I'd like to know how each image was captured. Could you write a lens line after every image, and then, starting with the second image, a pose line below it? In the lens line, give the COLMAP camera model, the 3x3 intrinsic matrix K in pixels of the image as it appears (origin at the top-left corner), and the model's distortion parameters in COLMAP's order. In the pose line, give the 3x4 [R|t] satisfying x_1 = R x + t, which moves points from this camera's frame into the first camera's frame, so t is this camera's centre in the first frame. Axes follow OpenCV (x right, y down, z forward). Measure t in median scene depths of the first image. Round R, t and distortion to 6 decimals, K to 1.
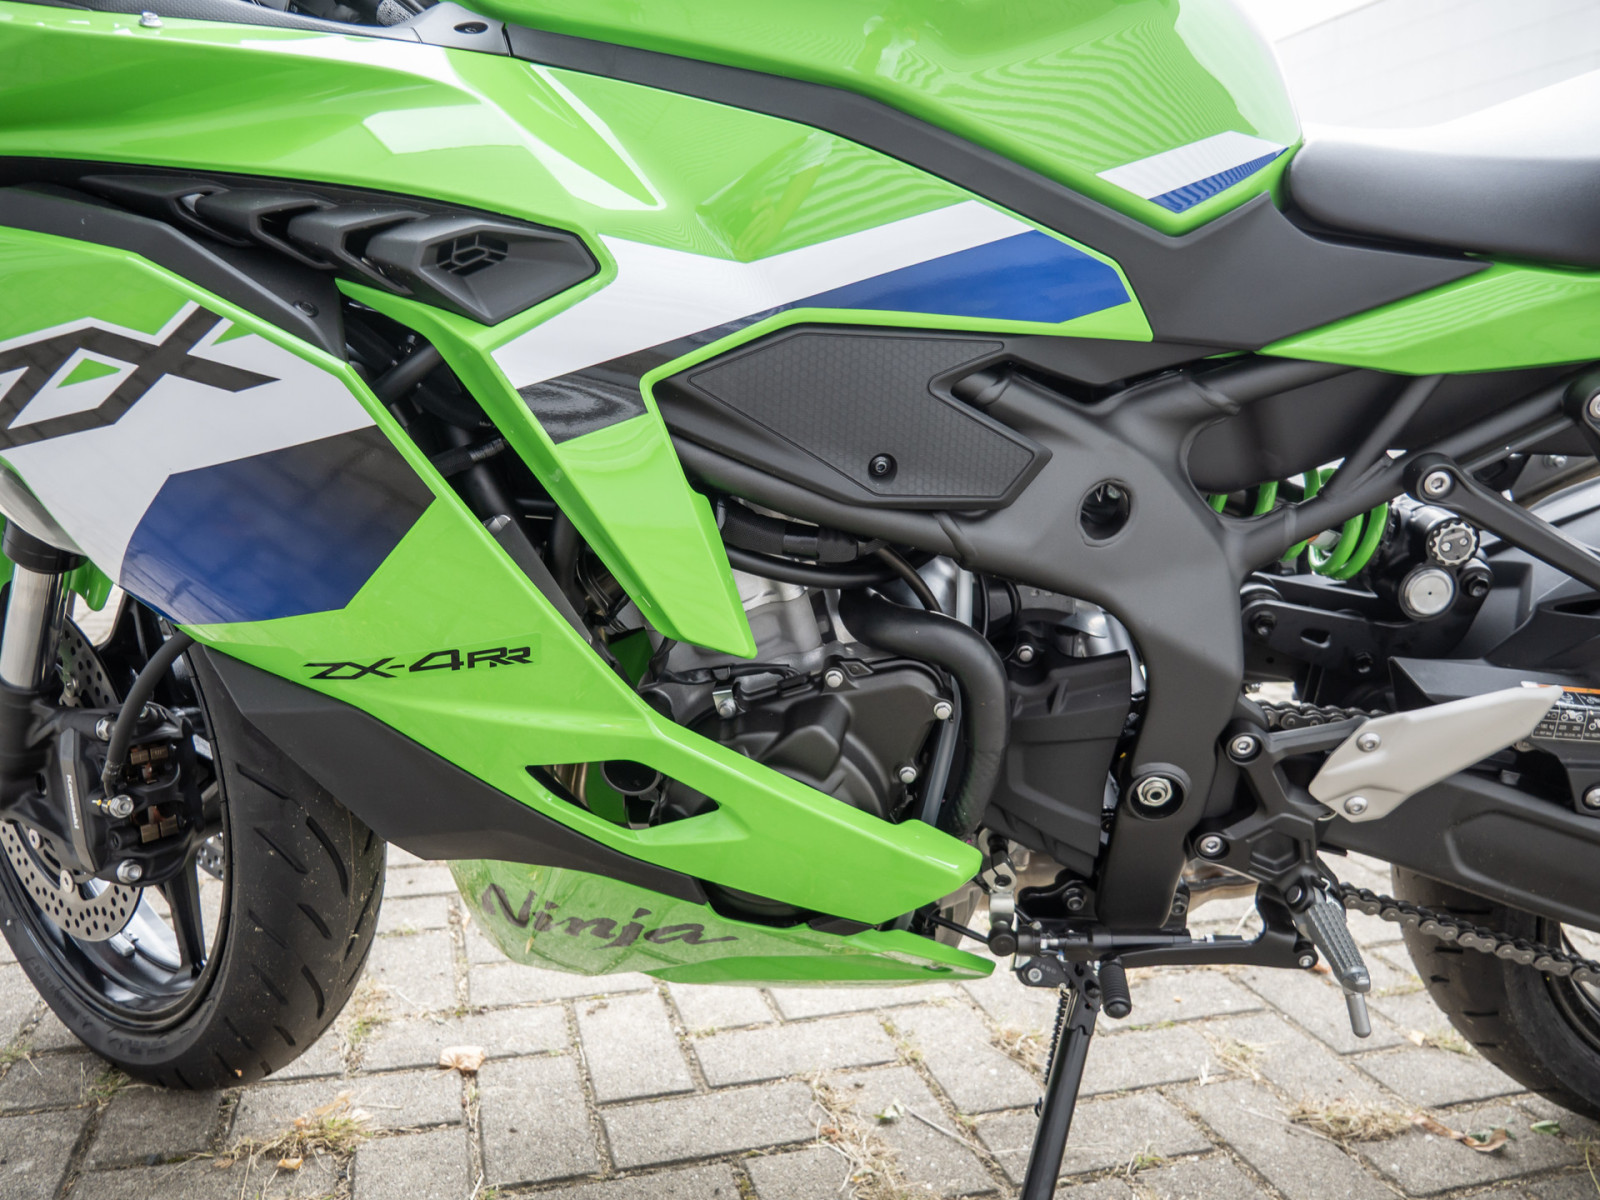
lens RADIAL K [[1204.7, 0, 799.9], [0, 1204.7, 599.9], [0, 0, 1]] dist [-0.035340, 0.012721]
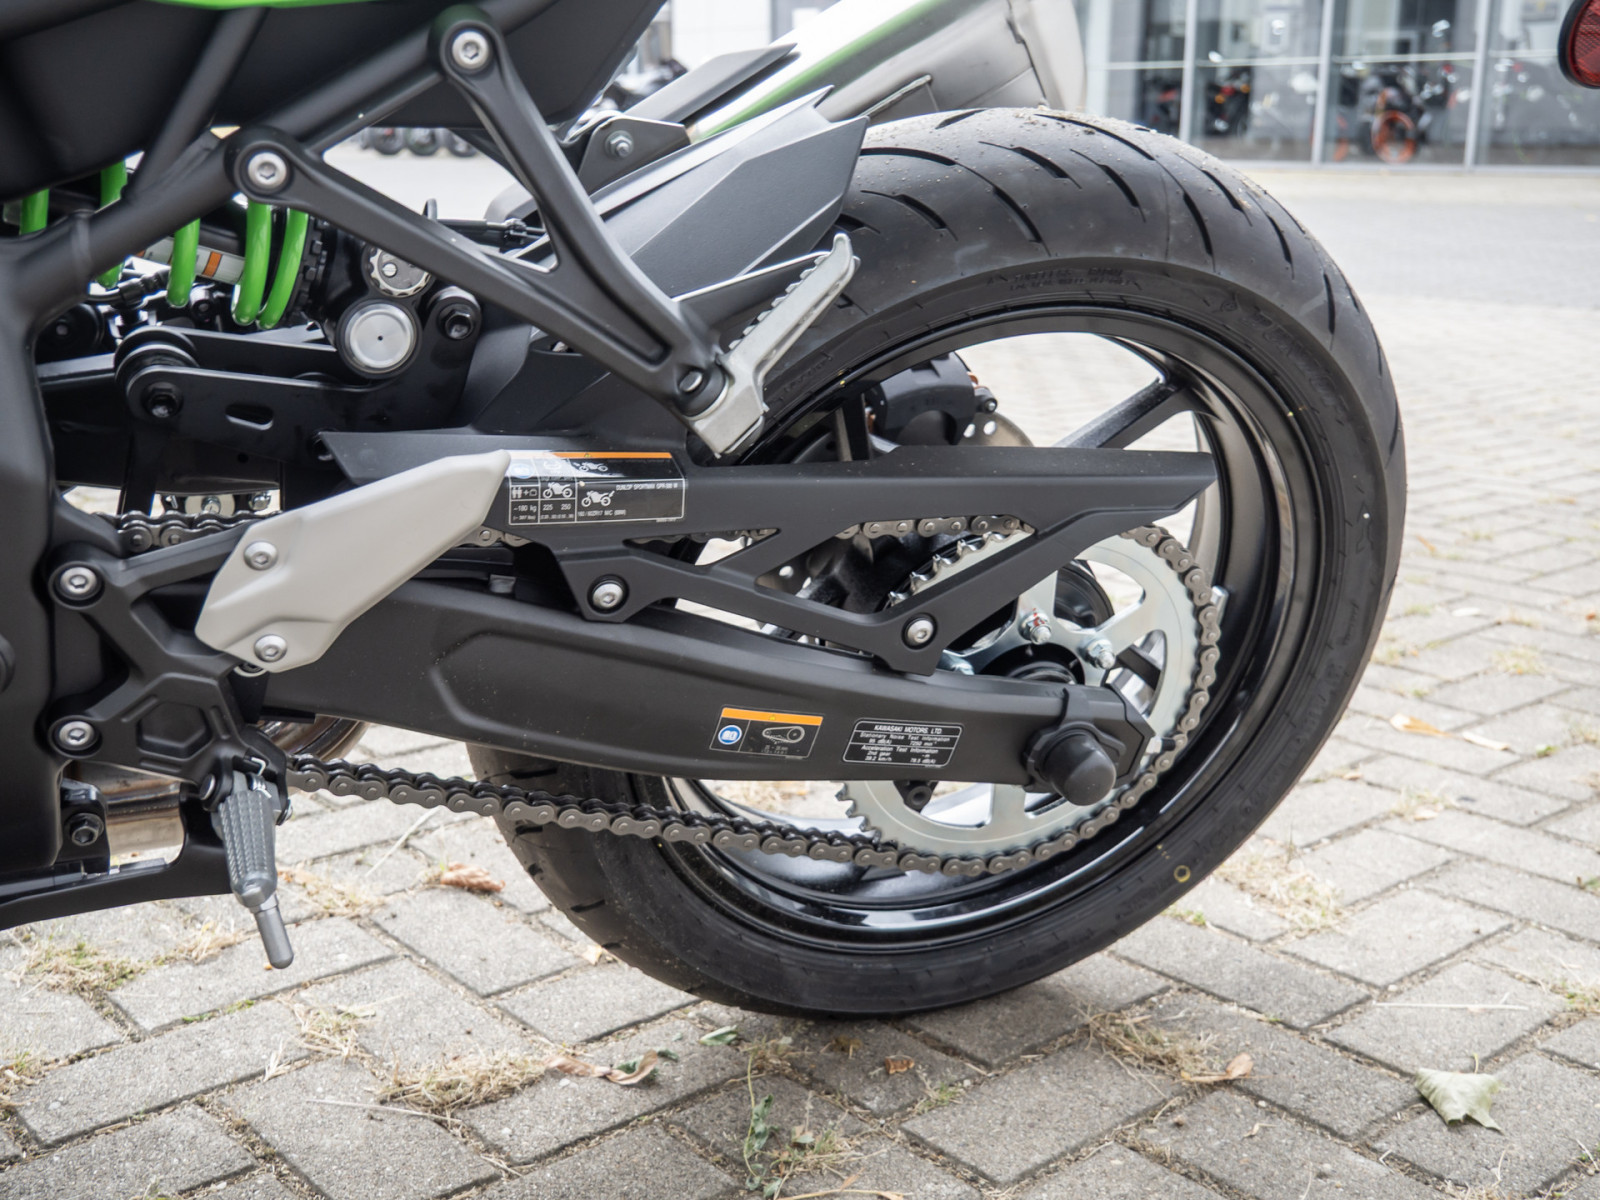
lens RADIAL K [[1790.0, 0, 800.2], [0, 1790.0, 600.0], [0, 0, 1]] dist [0.022147, 0.000000]
pose [[0.919441, -0.121612, 0.373950, 0.291065], [0.085066, 0.989970, 0.112793, 0.041802], [-0.383916, -0.071896, 0.920565, -0.068013]]
